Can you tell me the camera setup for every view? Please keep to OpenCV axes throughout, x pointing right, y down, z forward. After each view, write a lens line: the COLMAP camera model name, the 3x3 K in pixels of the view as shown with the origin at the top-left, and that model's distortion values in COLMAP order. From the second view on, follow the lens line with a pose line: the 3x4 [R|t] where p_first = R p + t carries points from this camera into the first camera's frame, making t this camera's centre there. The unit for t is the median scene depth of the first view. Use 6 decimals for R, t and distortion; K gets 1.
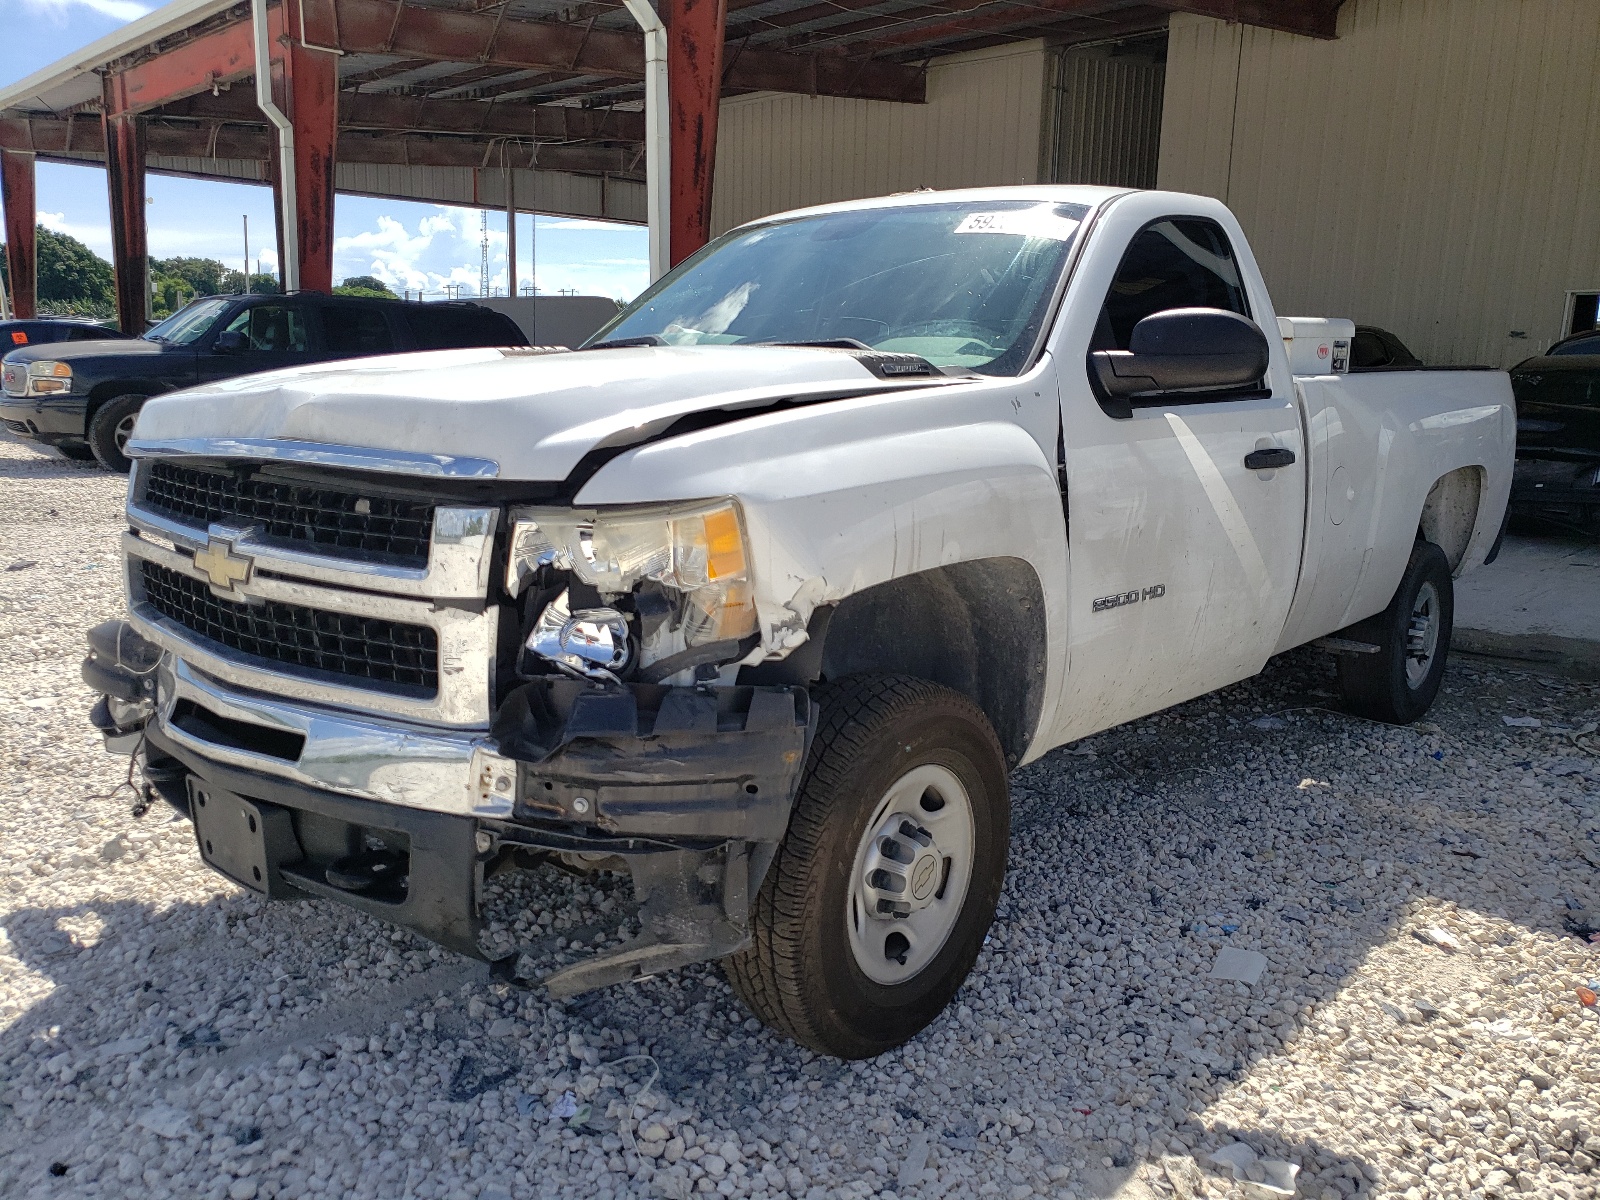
lens RADIAL K [[1217.9, 0, 800.0], [0, 1217.9, 600.0], [0, 0, 1]] dist [-0.000511, -0.000193]
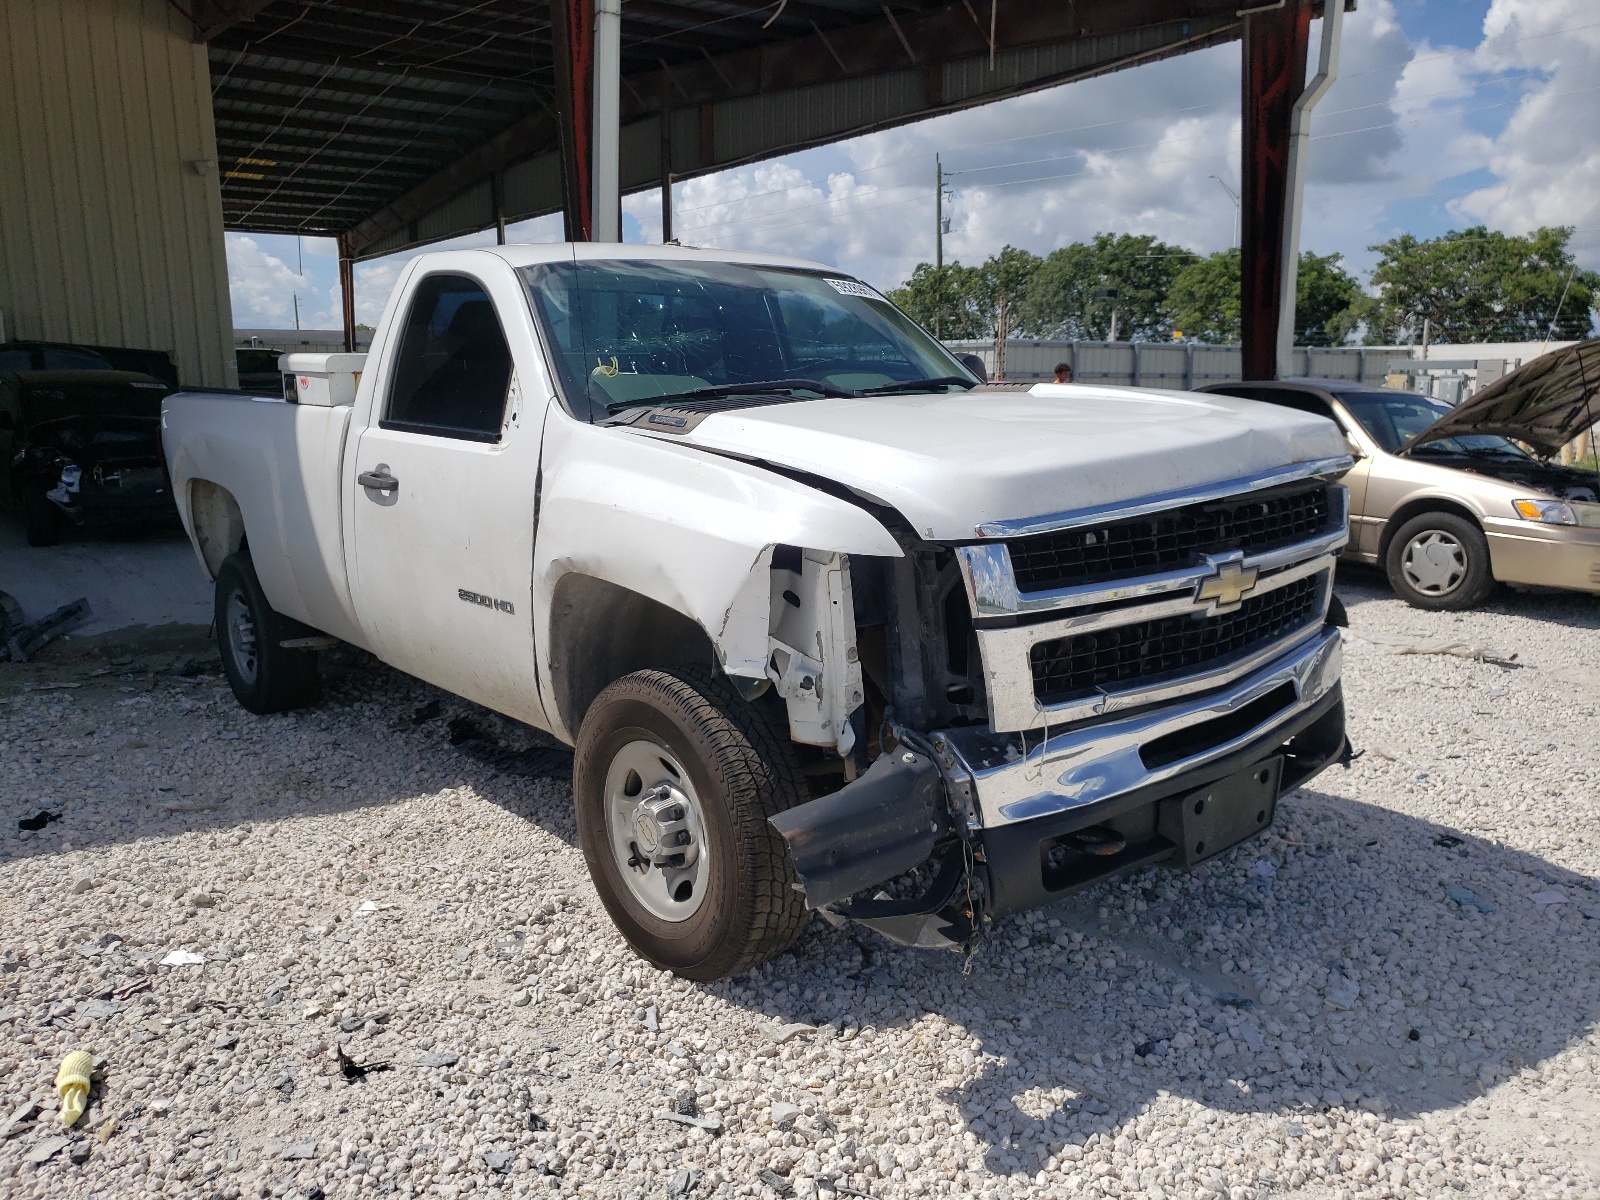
lens RADIAL K [[1232.7, 0, 800.0], [0, 1232.7, 600.0], [0, 0, 1]] dist [-0.002748, -0.001092]
pose [[0.185417, -0.217997, 0.958174, -1.772023], [0.219613, 0.959612, 0.175827, -0.330574], [-0.957805, 0.177826, 0.225803, 1.173164]]
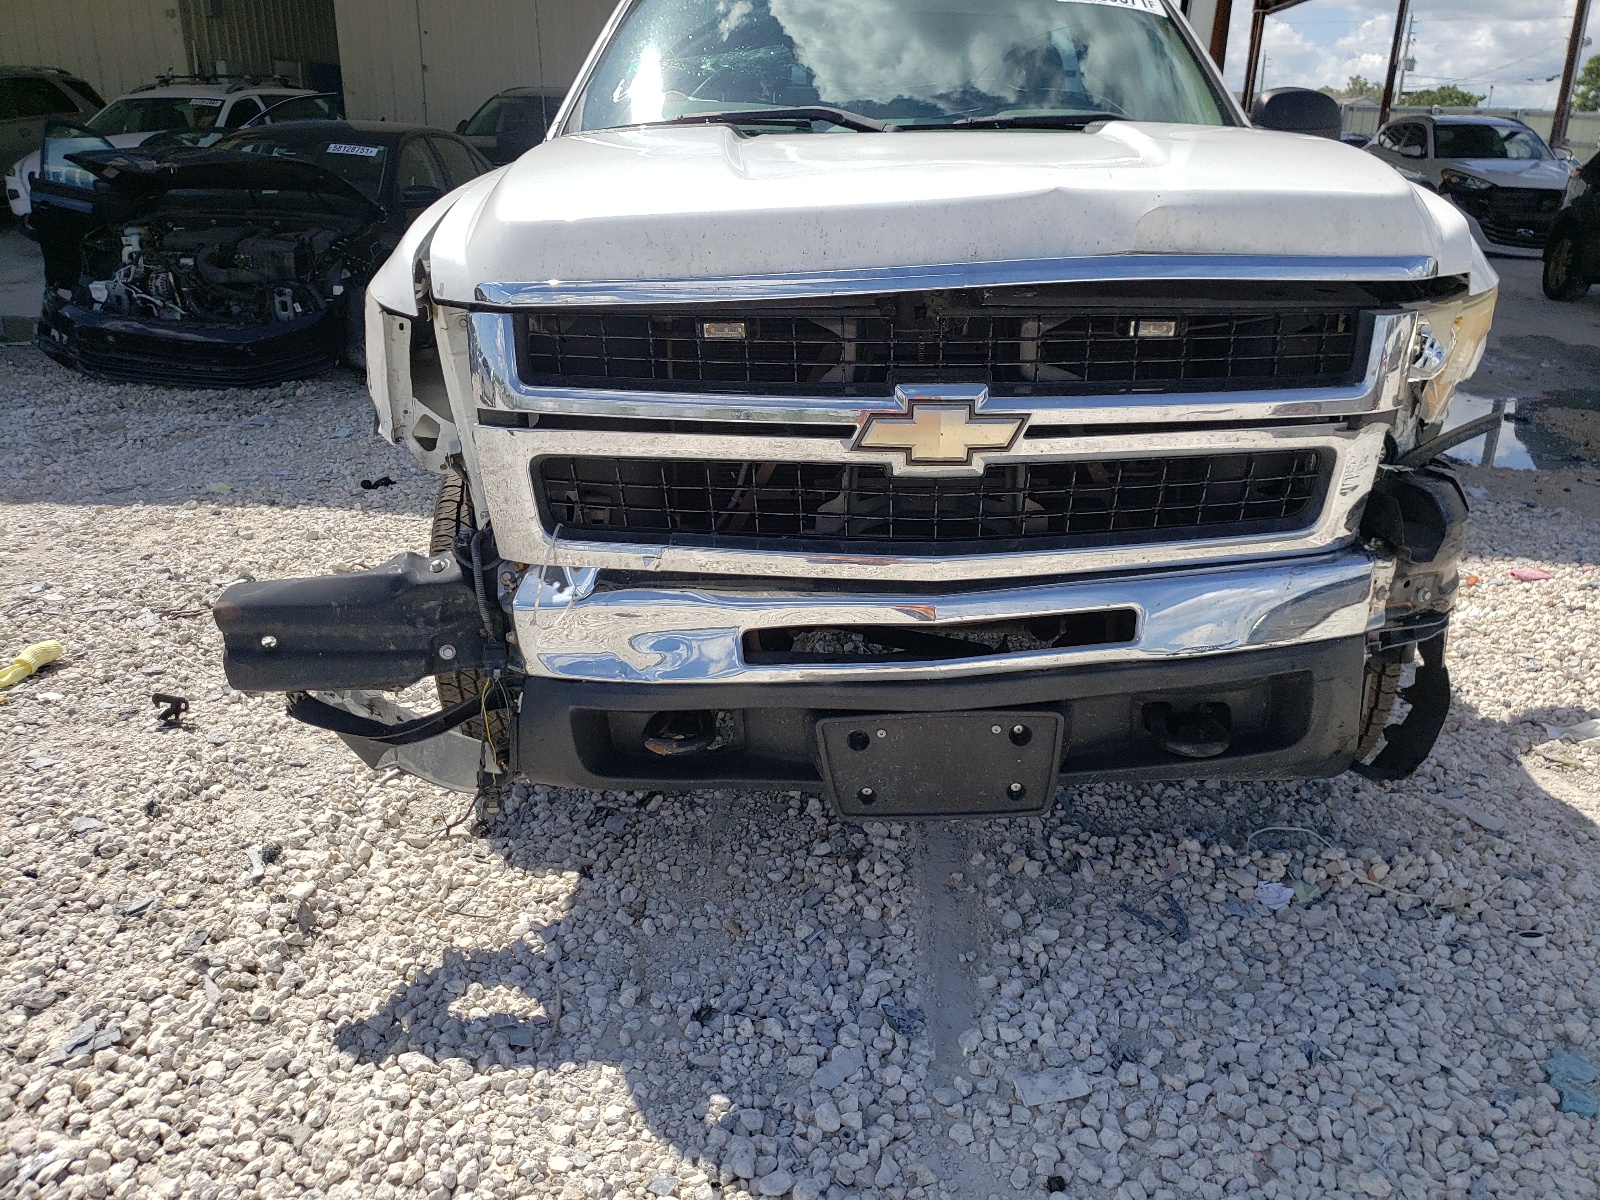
lens RADIAL K [[1217.9, 0, 800.0], [0, 1217.9, 600.0], [0, 0, 1]] dist [-0.000511, -0.000193]
pose [[0.761815, -0.253013, 0.596341, -1.060956], [0.143275, 0.963582, 0.225792, -0.118095], [-0.631752, -0.086571, 0.770321, 0.474762]]
